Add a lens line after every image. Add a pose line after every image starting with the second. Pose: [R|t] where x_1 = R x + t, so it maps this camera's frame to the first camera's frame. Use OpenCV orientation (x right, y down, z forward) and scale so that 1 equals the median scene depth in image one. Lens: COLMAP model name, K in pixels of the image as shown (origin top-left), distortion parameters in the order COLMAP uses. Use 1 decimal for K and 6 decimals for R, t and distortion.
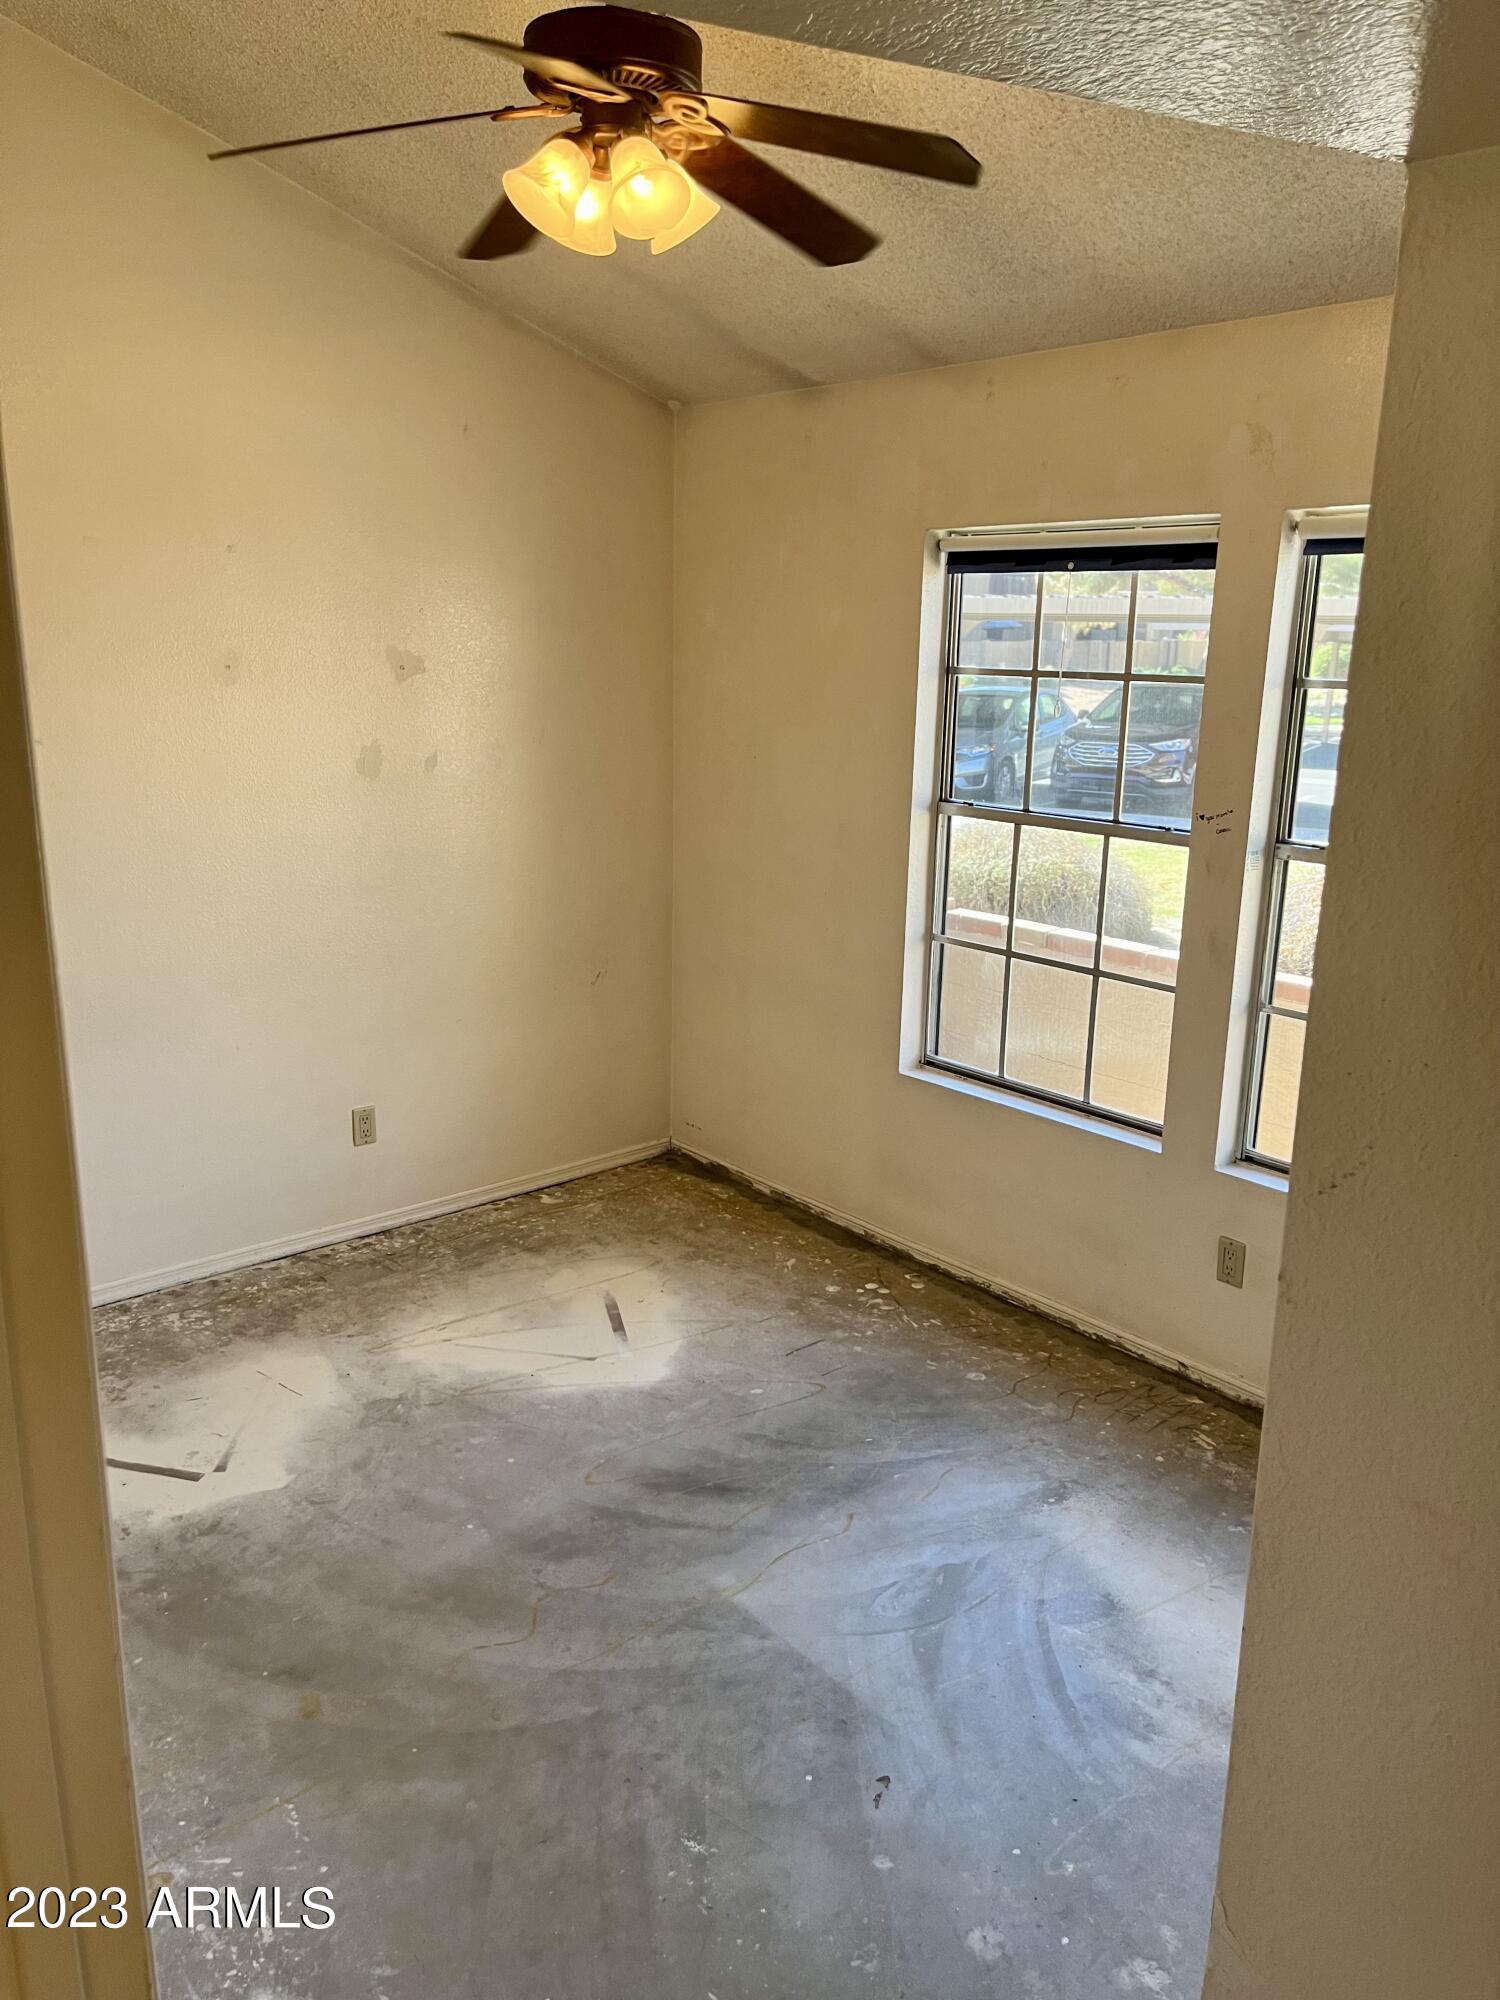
lens RADIAL K [[1516.8, 0, 750.9], [0, 1516.8, 1009.4], [0, 0, 1]] dist [0.028656, -0.003635]
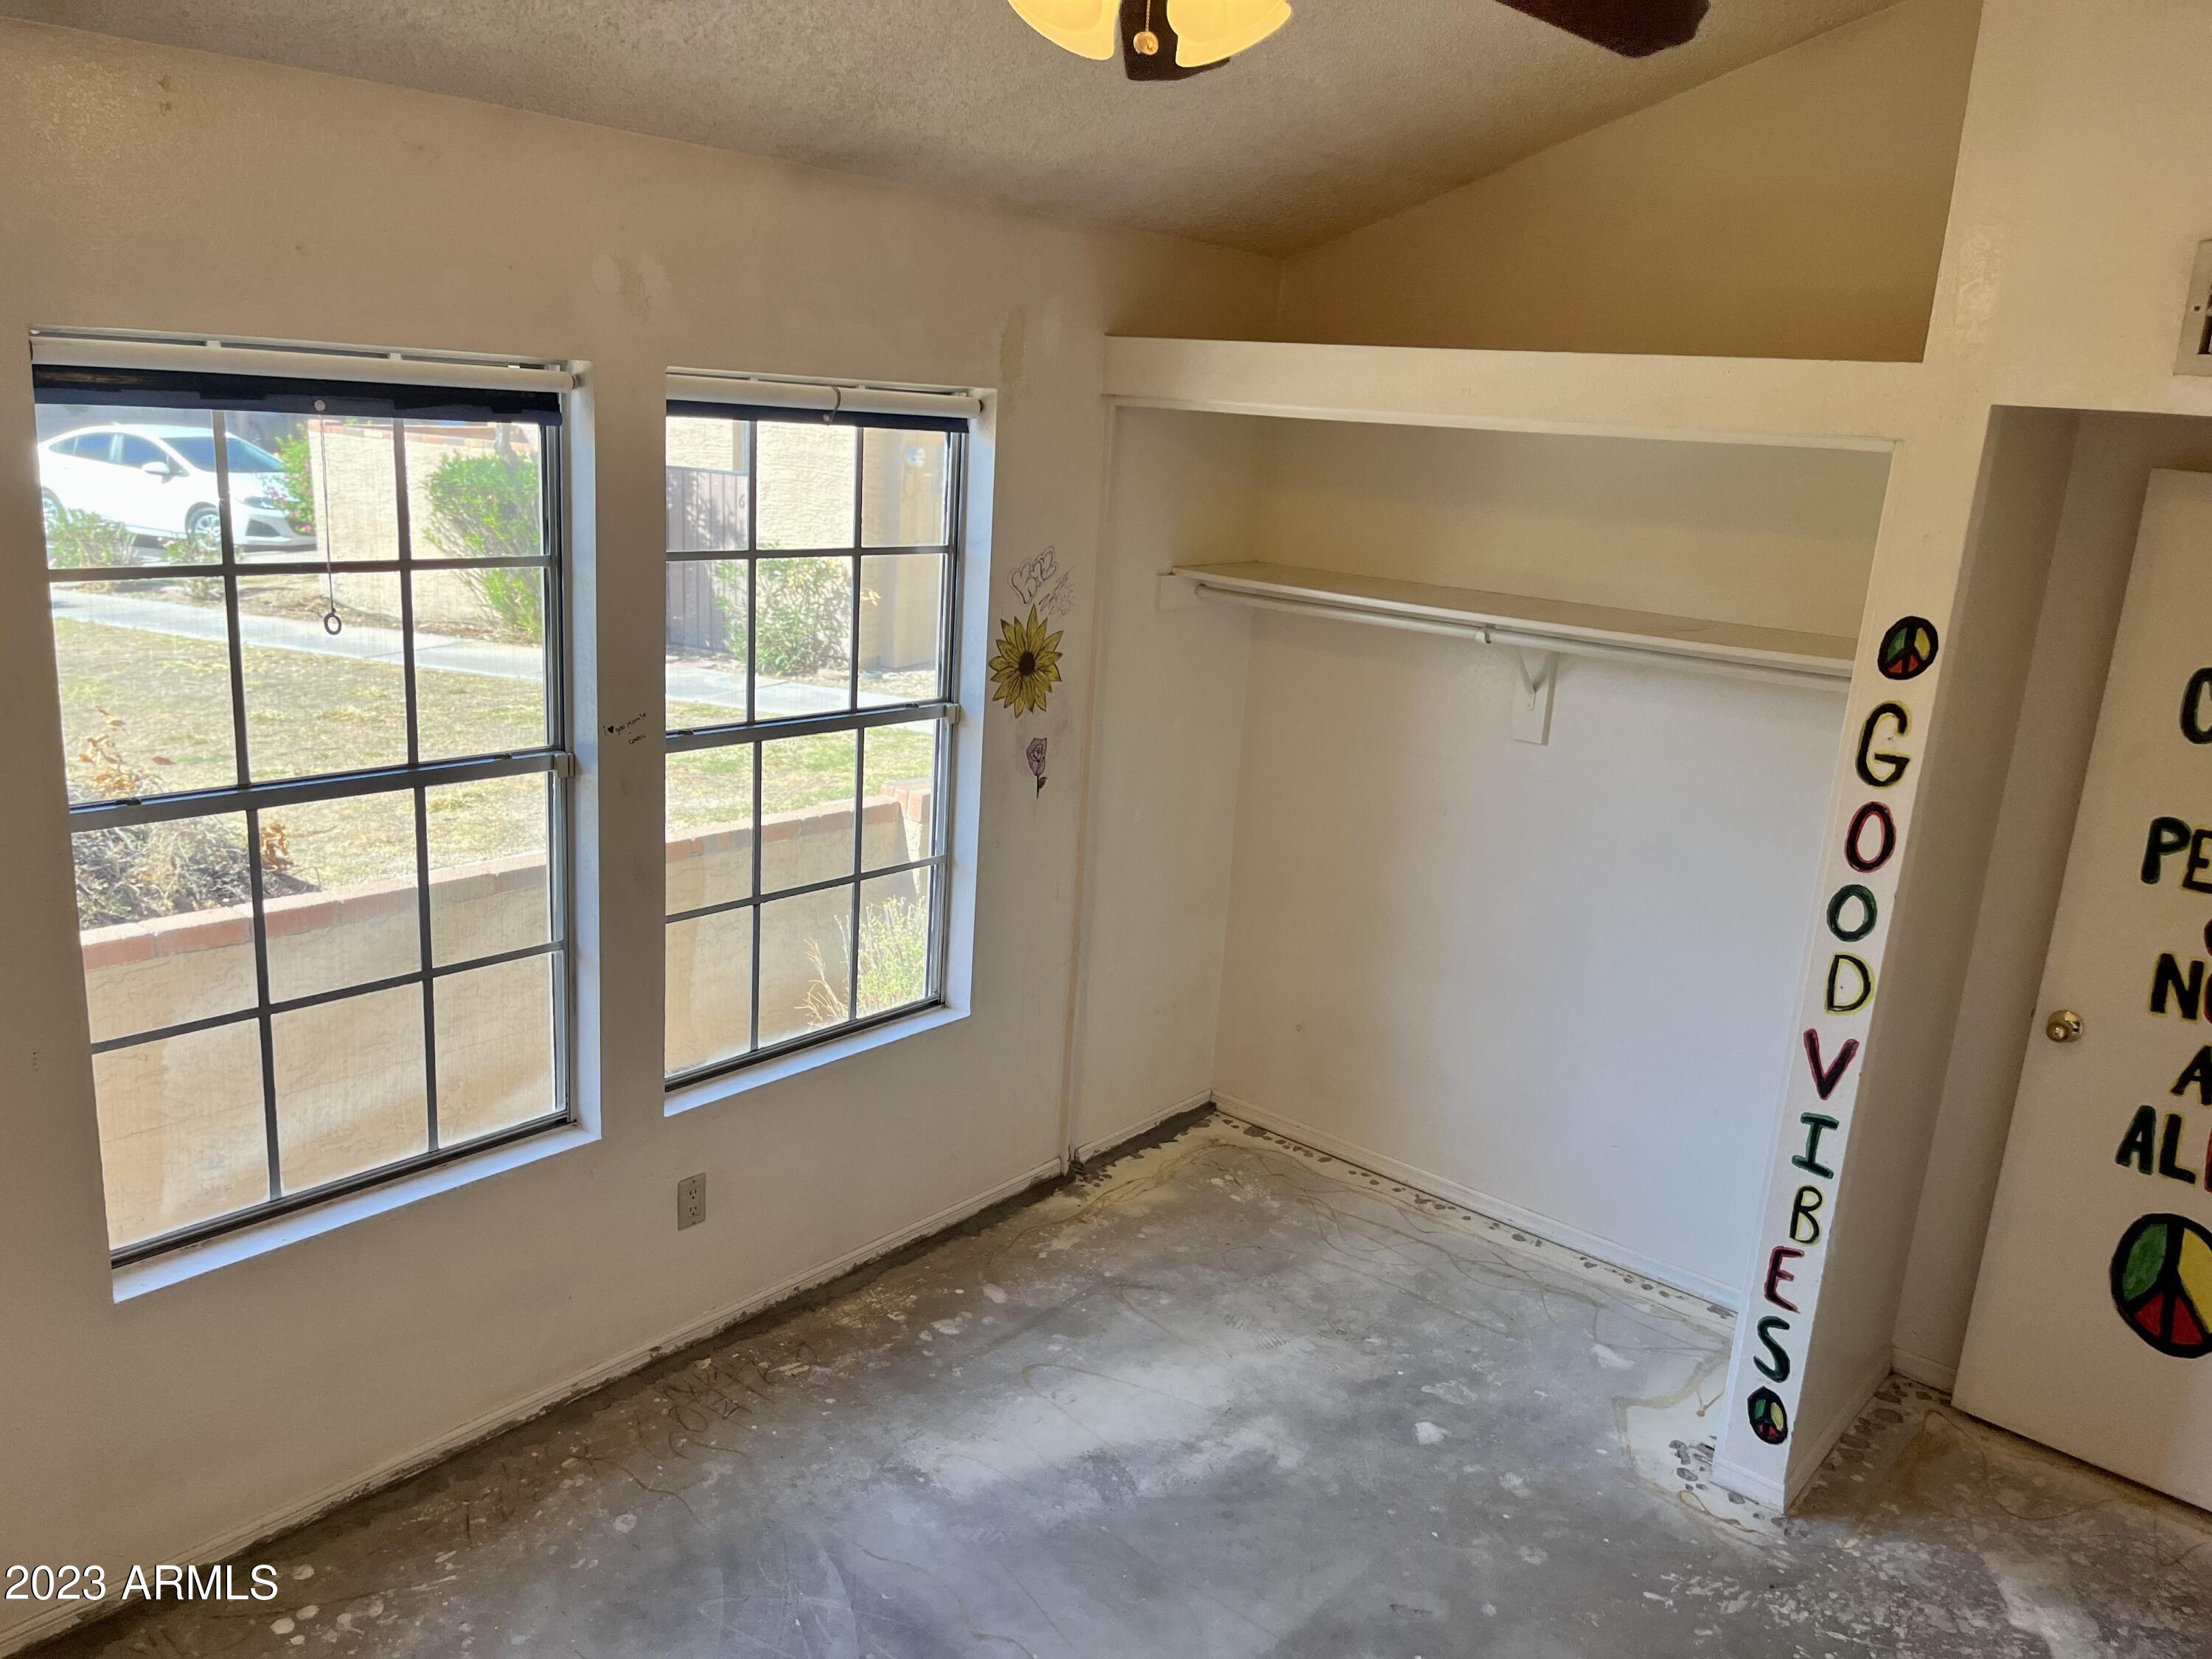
lens RADIAL K [[1677.6, 0, 1106.0], [0, 1677.6, 829.5], [0, 0, 1]] dist [0.028656, -0.003635]
pose [[-0.160793, -0.265386, 0.950640, -0.580044], [0.180783, 0.938958, 0.292702, -0.272314], [-0.970290, 0.218924, -0.103001, 0.787496]]
